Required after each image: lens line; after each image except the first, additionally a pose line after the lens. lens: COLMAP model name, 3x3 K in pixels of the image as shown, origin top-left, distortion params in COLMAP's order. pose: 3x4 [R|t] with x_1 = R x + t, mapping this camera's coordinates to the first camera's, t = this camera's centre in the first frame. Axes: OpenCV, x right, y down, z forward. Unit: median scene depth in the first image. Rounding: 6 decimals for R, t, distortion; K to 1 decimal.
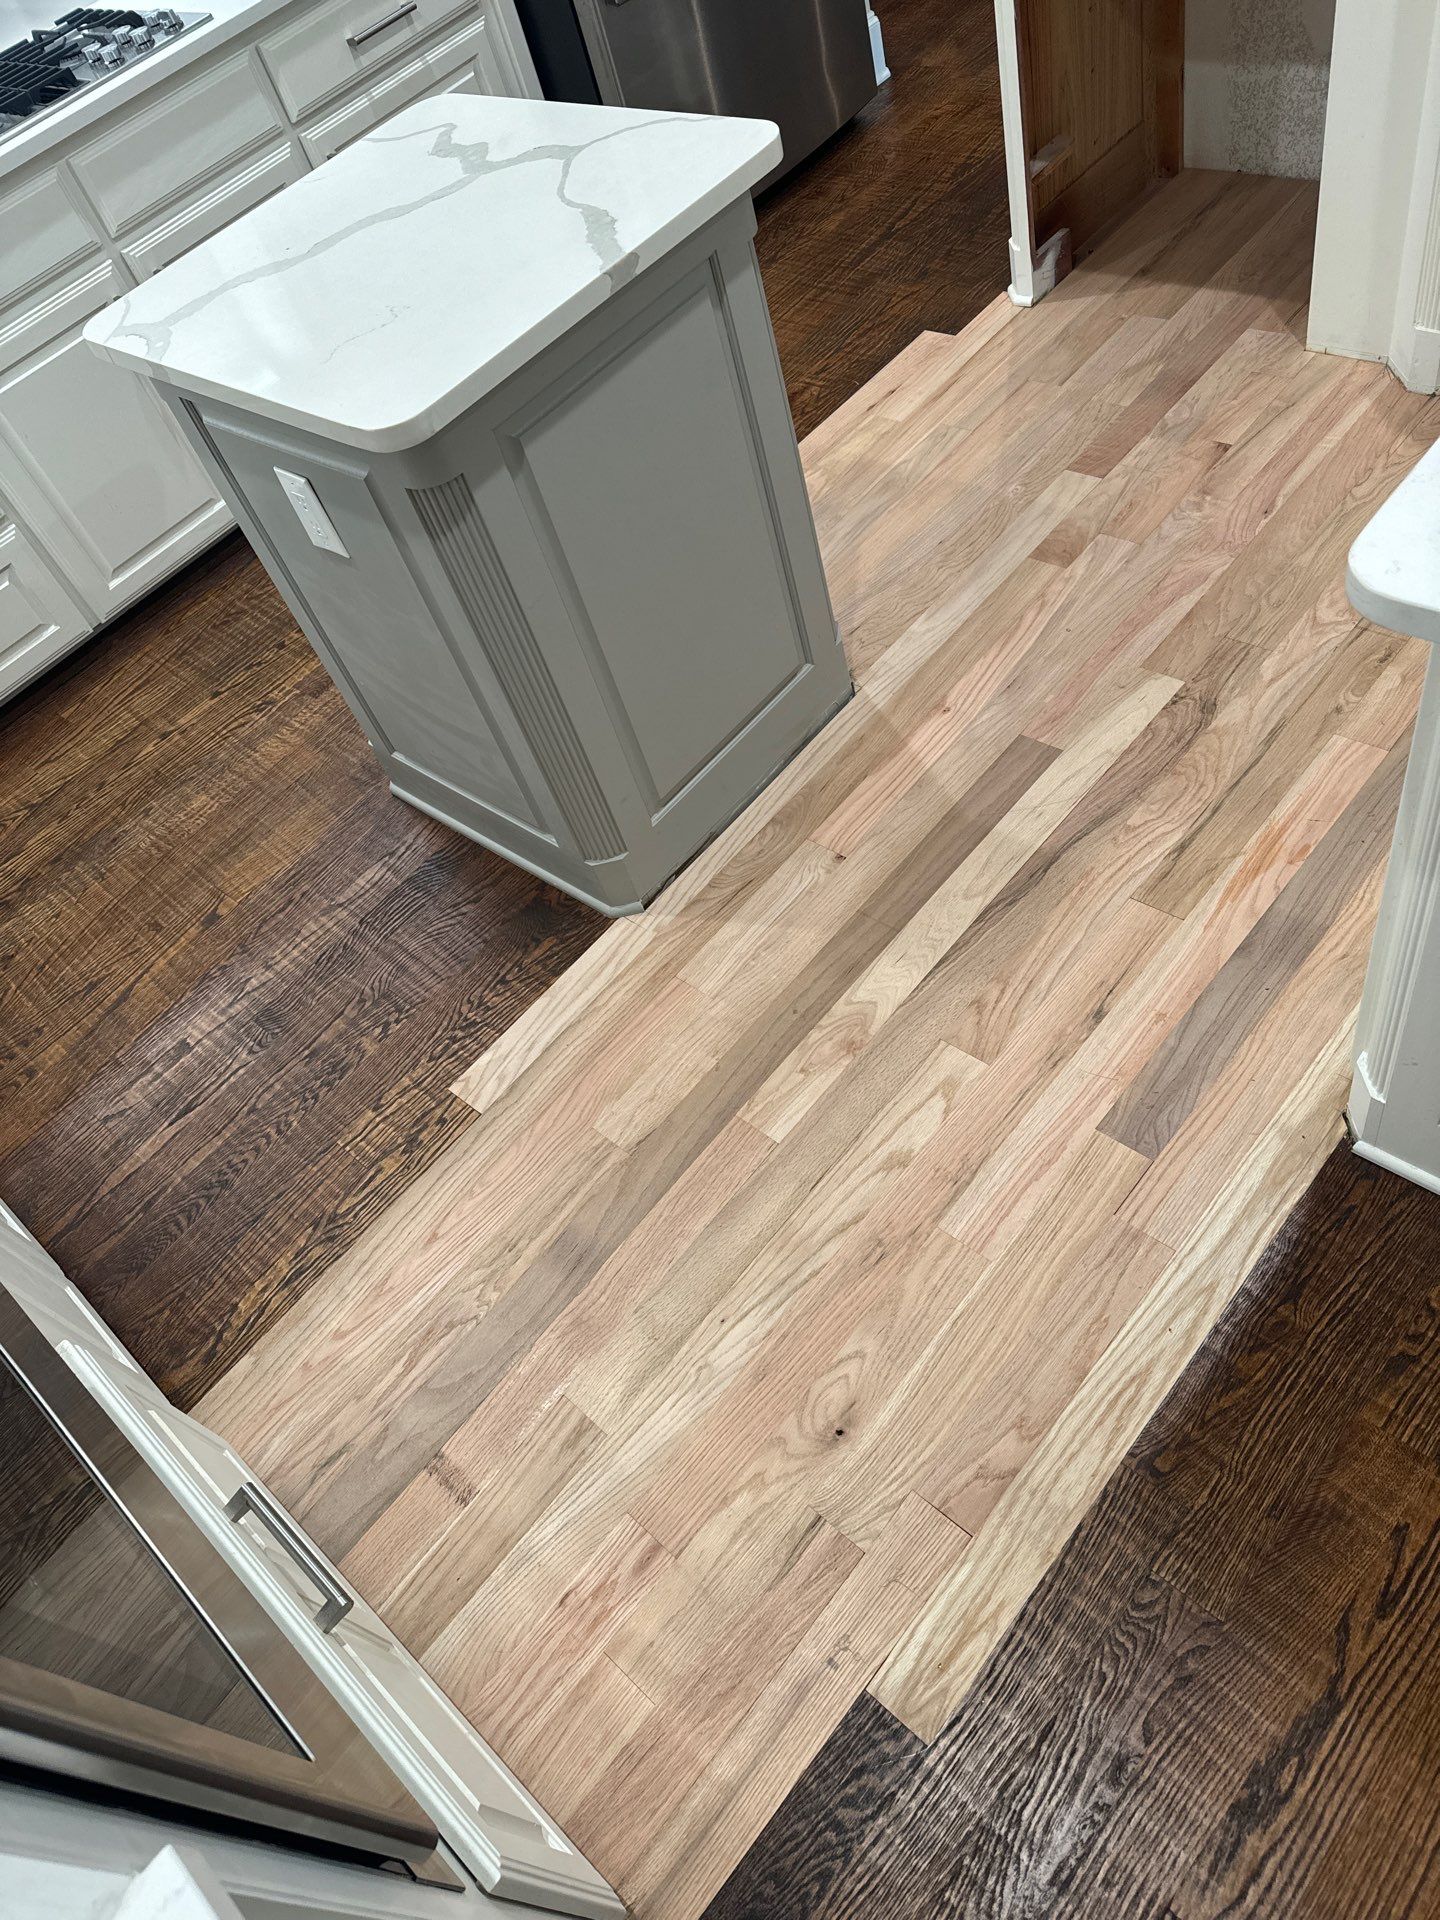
lens RADIAL K [[1353.1, 0, 720.0], [0, 1353.1, 960.0], [0, 0, 1]] dist [0.080936, -0.086692]
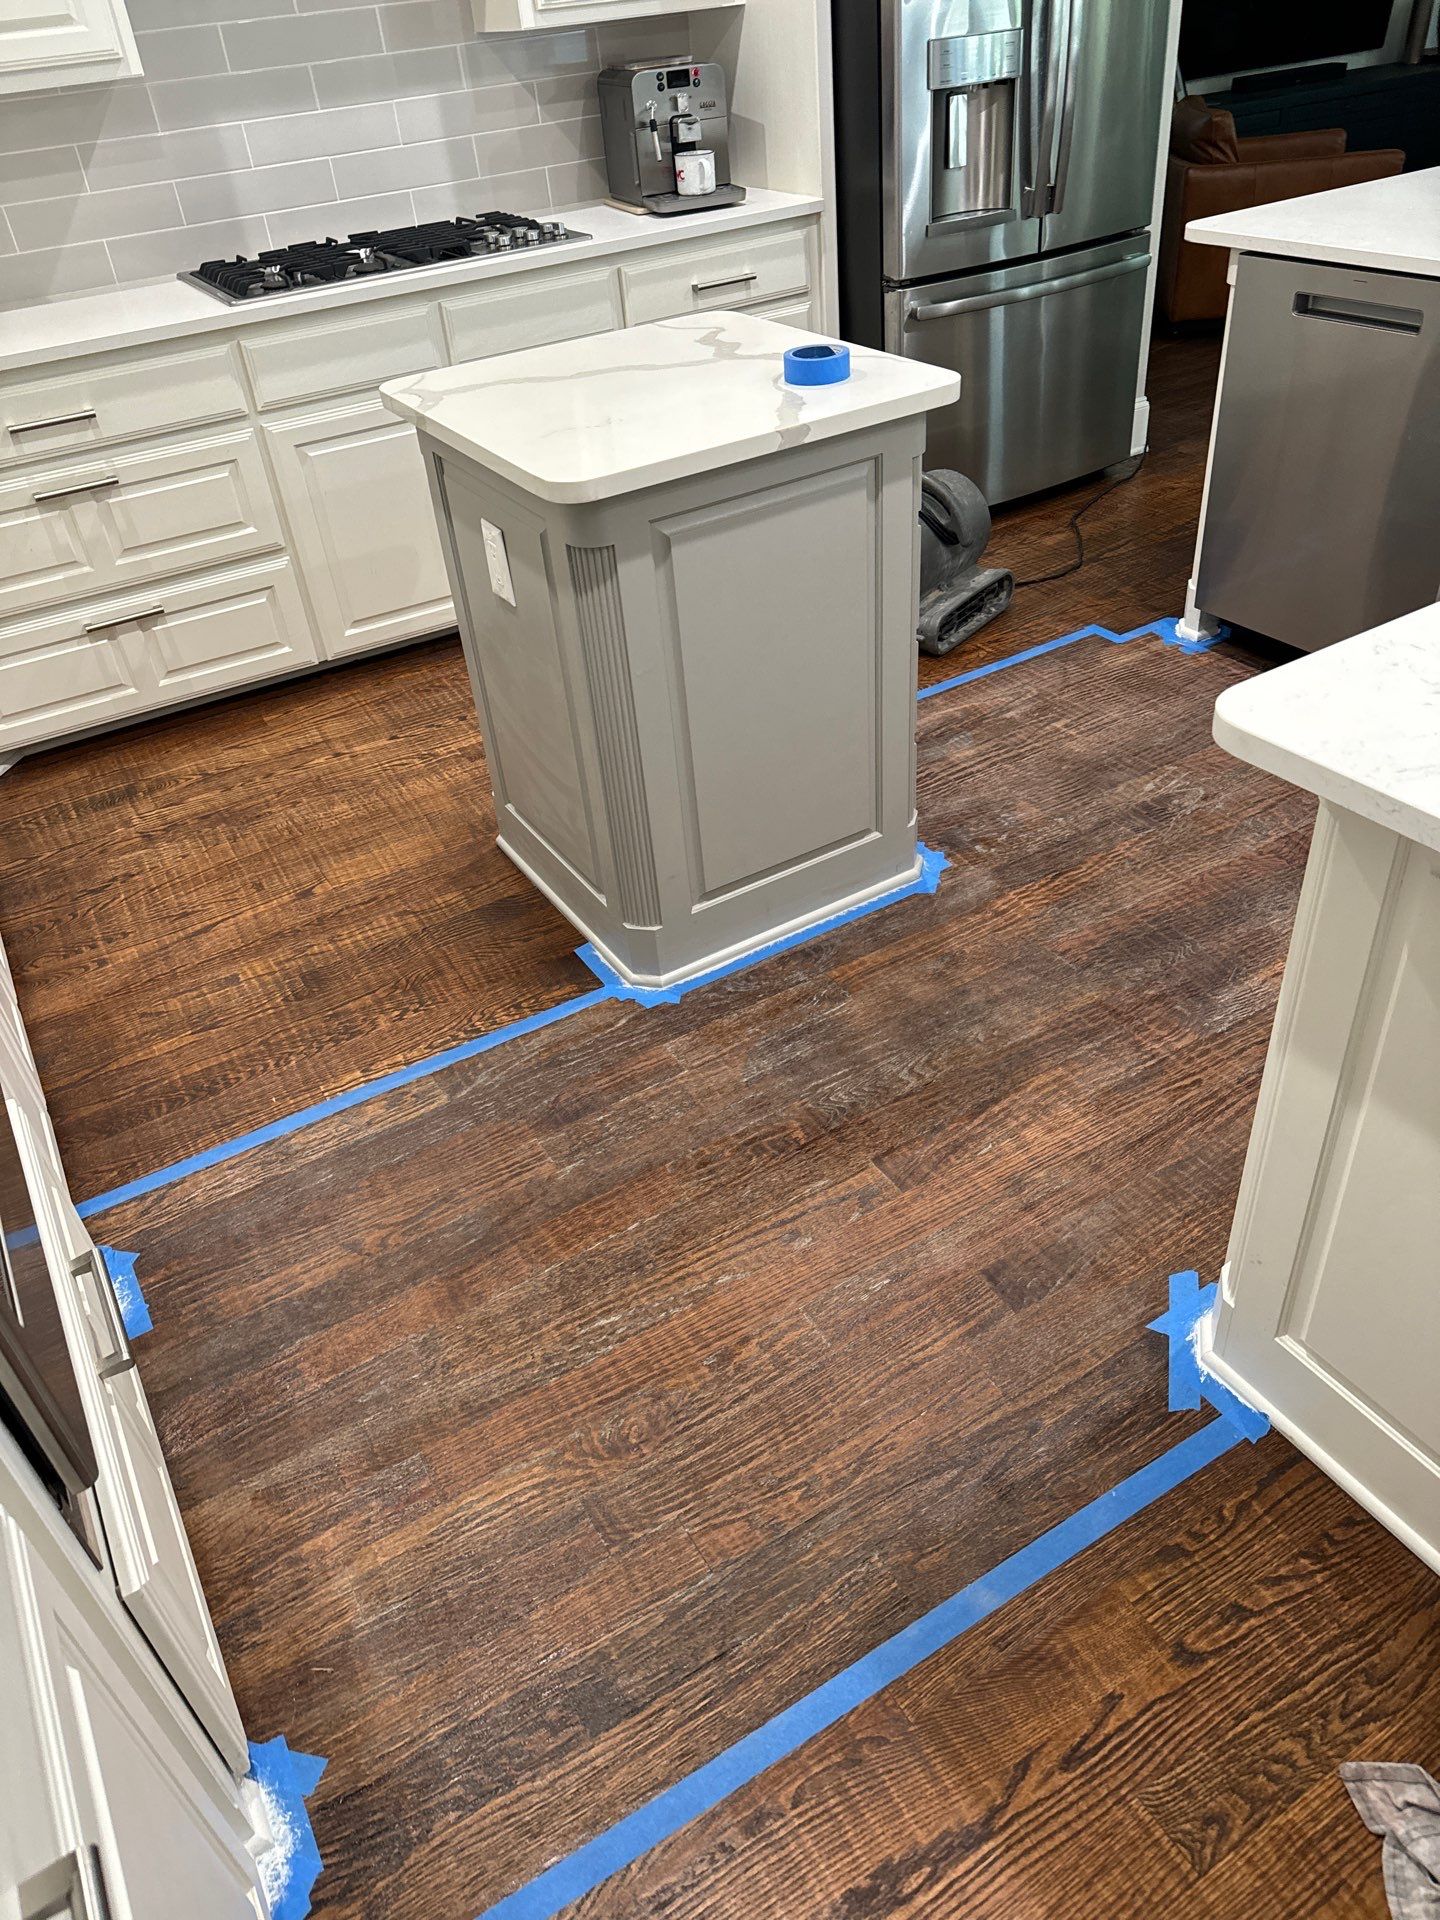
lens RADIAL K [[1352.9, 0, 725.9], [0, 1352.9, 953.4], [0, 0, 1]] dist [0.092922, -0.104679]
pose [[0.942789, 0.306760, -0.130567, 0.130664], [-0.327394, 0.925824, -0.188846, 0.130619], [0.062951, 0.220789, 0.973288, -0.063183]]
